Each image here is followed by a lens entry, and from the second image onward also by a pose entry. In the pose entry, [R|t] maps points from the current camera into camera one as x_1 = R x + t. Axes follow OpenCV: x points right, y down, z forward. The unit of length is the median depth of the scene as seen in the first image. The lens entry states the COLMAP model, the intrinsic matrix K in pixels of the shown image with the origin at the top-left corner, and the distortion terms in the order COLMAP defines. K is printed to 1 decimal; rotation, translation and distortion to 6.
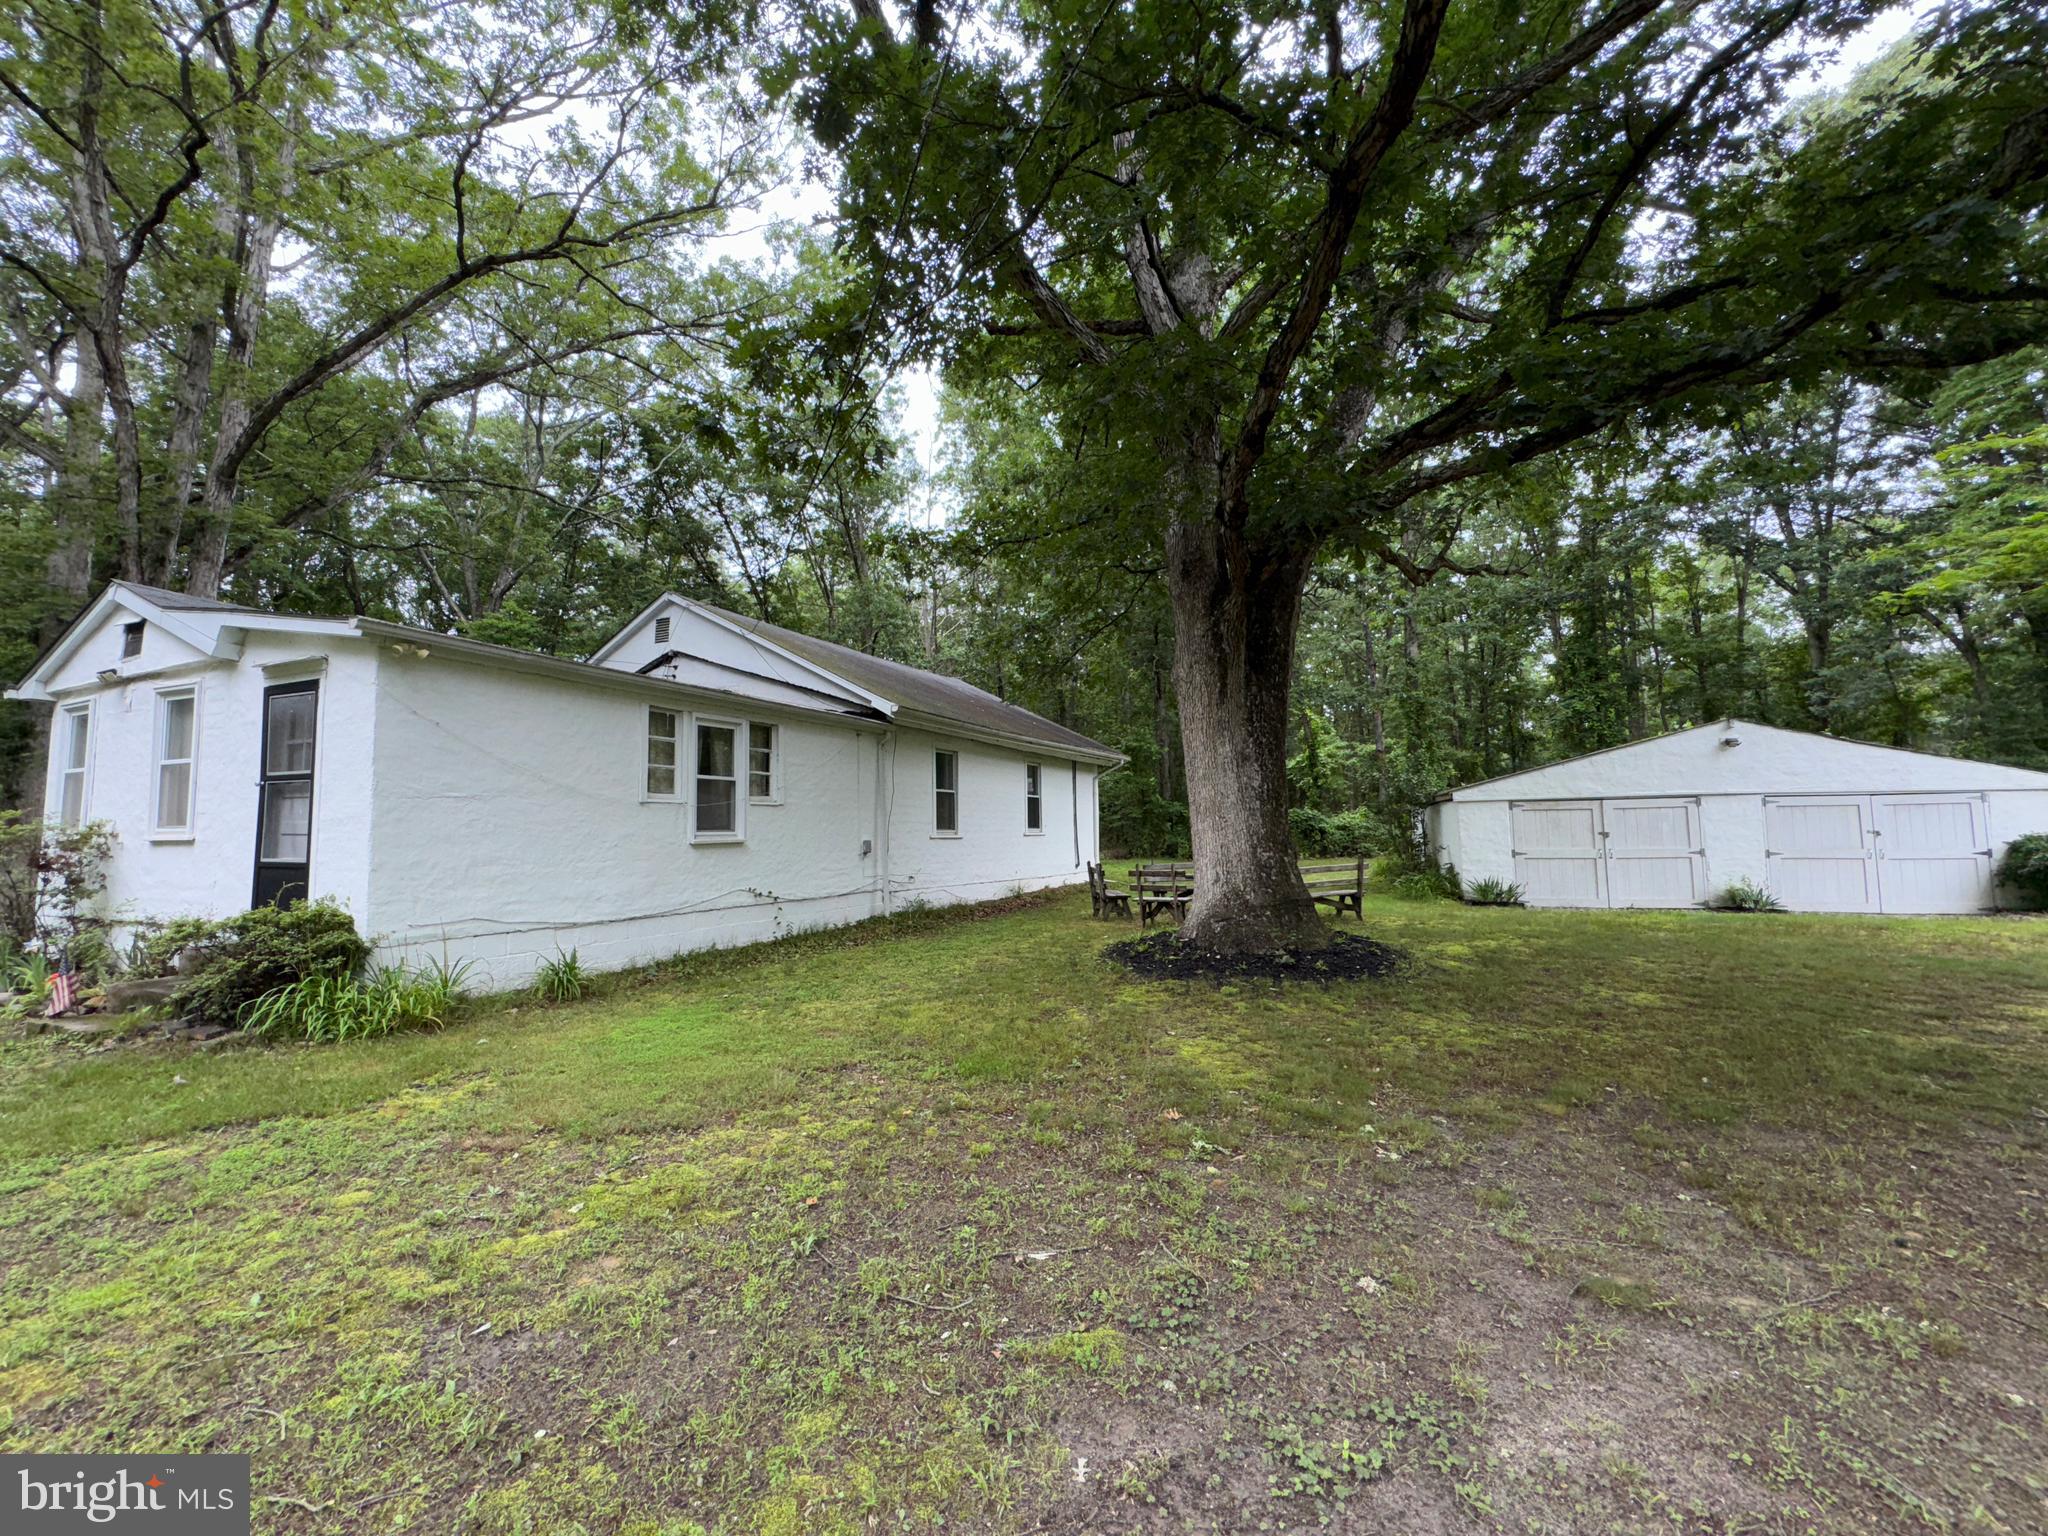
lens RADIAL K [[829.2, 0, 1024.0], [0, 829.2, 768.0], [0, 0, 1]] dist [-0.014424, 0.000034]
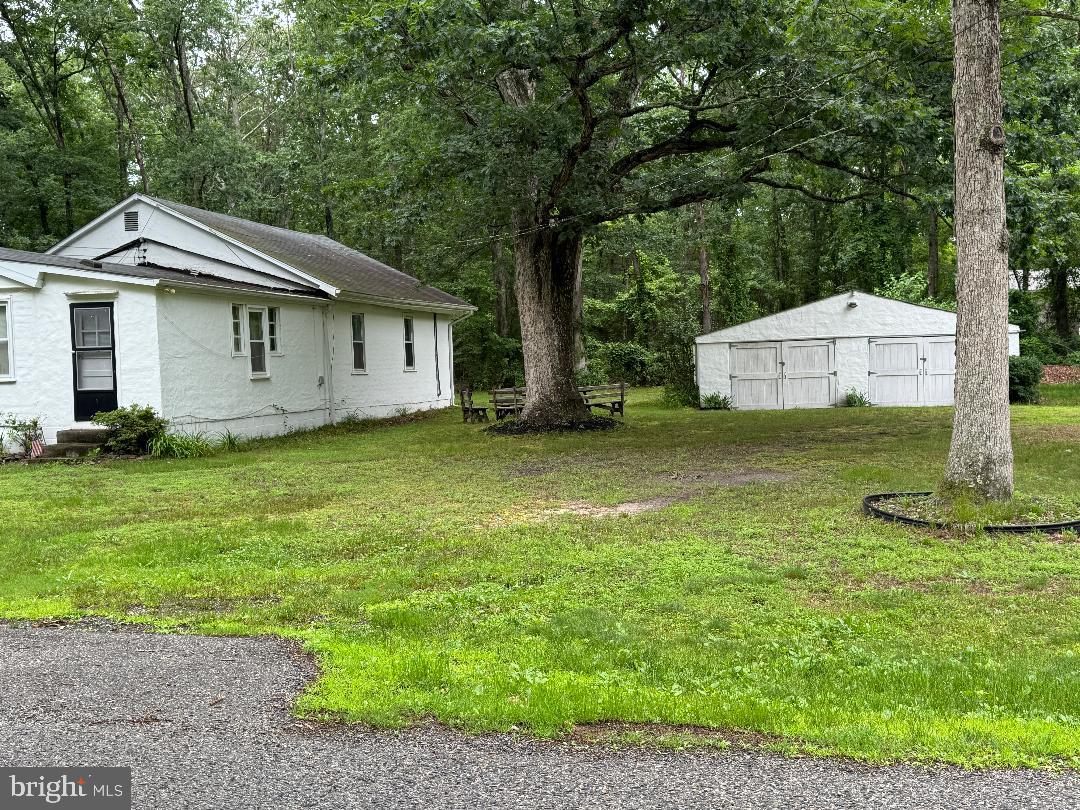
lens RADIAL K [[1362.1, 0, 541.2], [0, 1362.1, 438.2], [0, 0, 1]] dist [0.140561, -0.008238]
pose [[0.978238, -0.030432, 0.205242, -0.303485], [0.003951, 0.991738, 0.128215, -0.120681], [-0.207448, -0.124614, 0.970277, -1.535378]]
